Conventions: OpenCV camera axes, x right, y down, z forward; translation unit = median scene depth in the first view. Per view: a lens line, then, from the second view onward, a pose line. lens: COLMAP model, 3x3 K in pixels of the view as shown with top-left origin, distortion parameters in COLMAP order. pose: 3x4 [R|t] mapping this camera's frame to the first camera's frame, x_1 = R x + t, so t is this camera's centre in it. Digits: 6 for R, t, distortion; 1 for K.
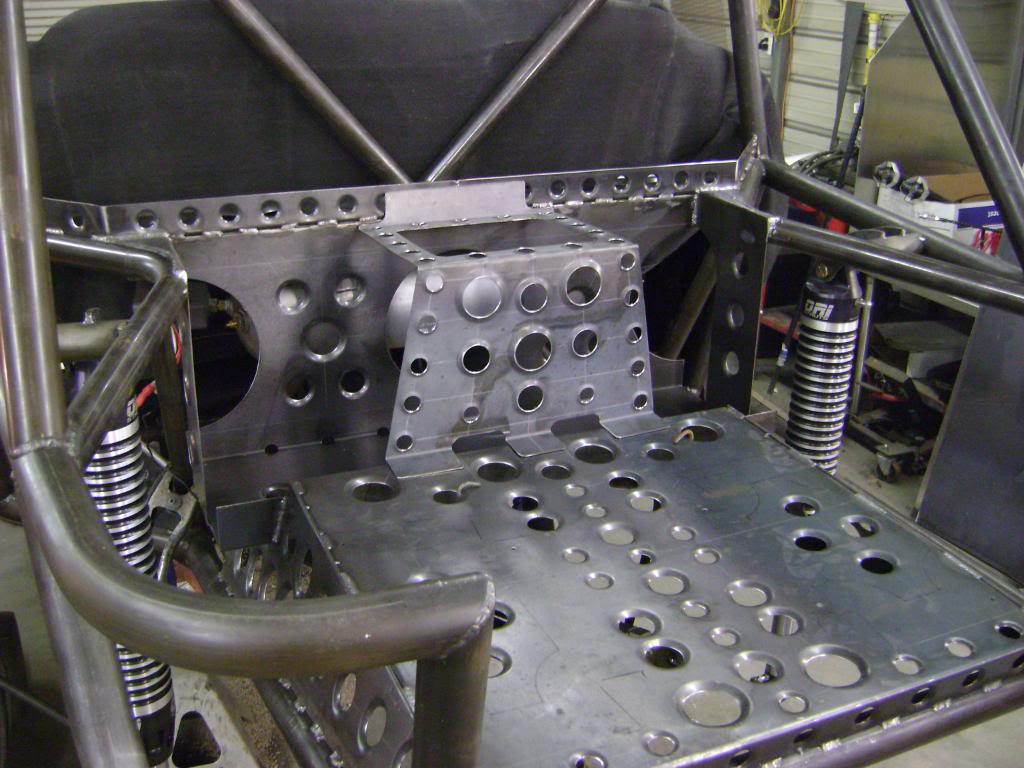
lens RADIAL K [[1063.9, 0, 509.2], [0, 1063.9, 357.9], [0, 0, 1]] dist [-0.168257, 0.123319]
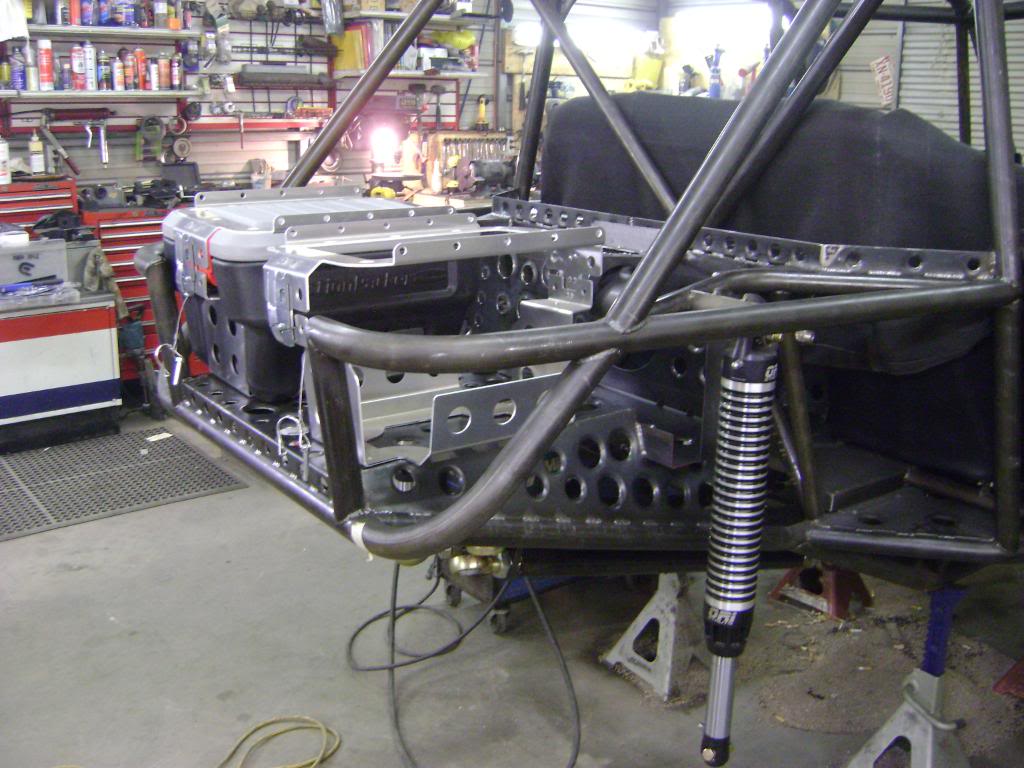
lens RADIAL K [[1063.9, 0, 509.2], [0, 1063.9, 357.9], [0, 0, 1]] dist [-0.168257, 0.123319]
pose [[0.230912, 0.219266, -0.947946, 1.299677], [-0.363014, 0.923341, 0.125147, -0.108794], [0.902718, 0.315220, 0.292807, 0.479586]]
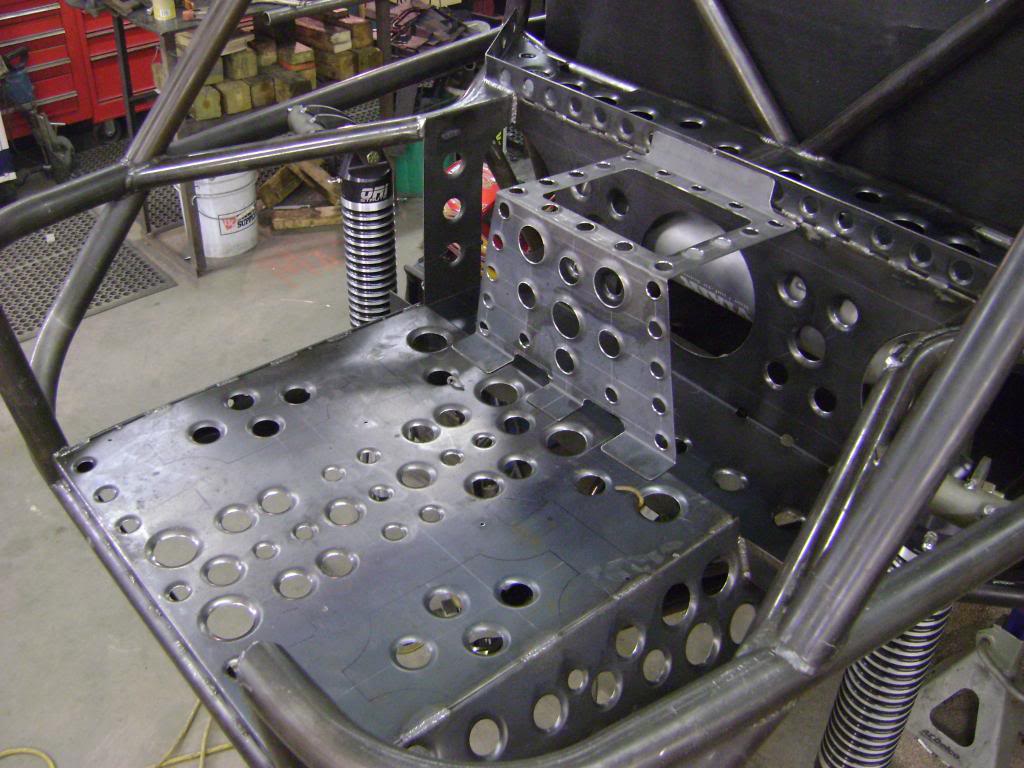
lens RADIAL K [[1064.3, 0, 504.3], [0, 1064.3, 361.7], [0, 0, 1]] dist [-0.162839, 0.115493]
pose [[0.285175, 0.528311, -0.799727, 0.732977], [-0.353197, 0.833581, 0.424729, -0.335009], [0.891026, 0.161339, 0.424314, 0.459203]]
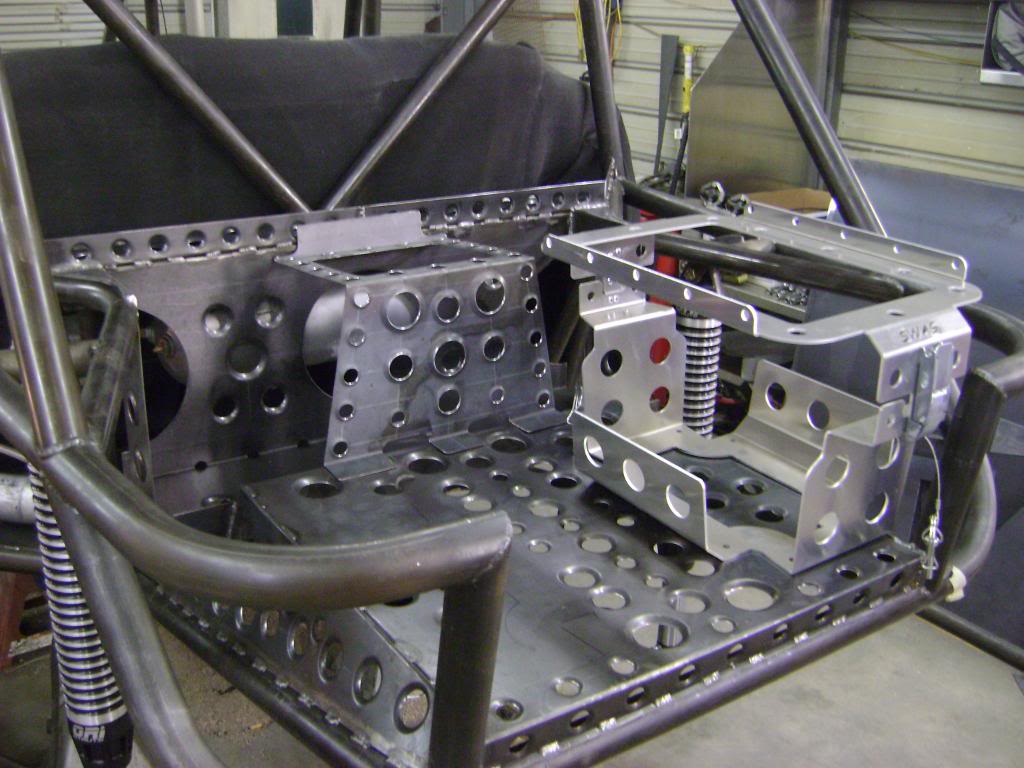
lens RADIAL K [[1063.9, 0, 509.2], [0, 1063.9, 357.9], [0, 0, 1]] dist [-0.168257, 0.123319]
pose [[0.984486, -0.056934, 0.165972, -0.088802], [0.062456, 0.997648, -0.028240, 0.027405], [-0.163973, 0.038168, 0.985726, -0.091507]]
